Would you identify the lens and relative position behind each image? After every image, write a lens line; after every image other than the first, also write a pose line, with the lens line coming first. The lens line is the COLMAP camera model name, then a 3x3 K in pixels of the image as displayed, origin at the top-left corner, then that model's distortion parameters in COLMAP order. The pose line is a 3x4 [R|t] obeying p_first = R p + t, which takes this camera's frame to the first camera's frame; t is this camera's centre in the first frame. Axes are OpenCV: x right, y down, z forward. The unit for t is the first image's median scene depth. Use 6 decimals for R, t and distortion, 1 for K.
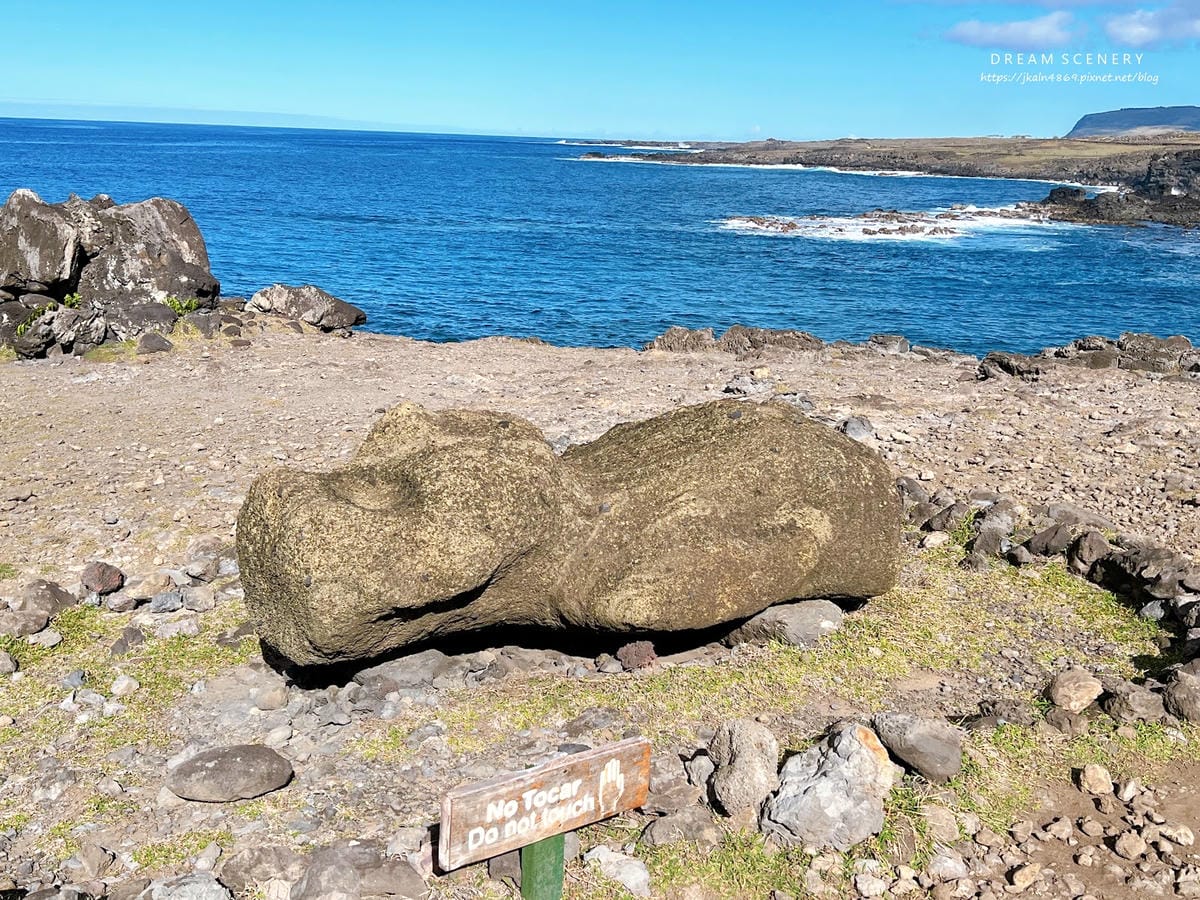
lens RADIAL K [[1470.6, 0, 600.0], [0, 1470.6, 450.0], [0, 0, 1]] dist [0.135621, -0.354384]
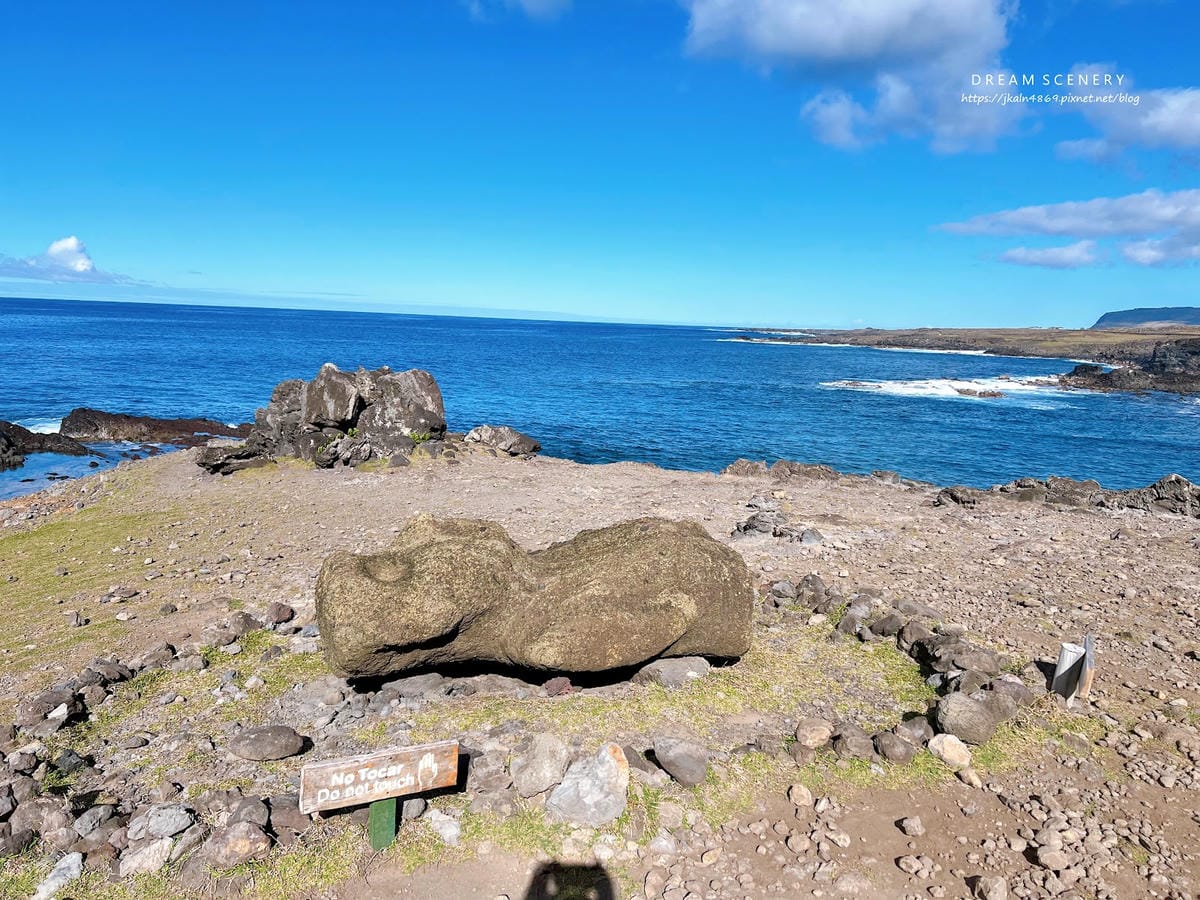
lens RADIAL K [[998.9, 0, 565.5], [0, 998.9, 435.6], [0, 0, 1]] dist [0.100107, -0.189514]
pose [[0.982843, 0.026316, -0.182559, 0.170227], [-0.044096, 0.994593, -0.094026, -0.016220], [0.179097, 0.100462, 0.978689, -0.029435]]
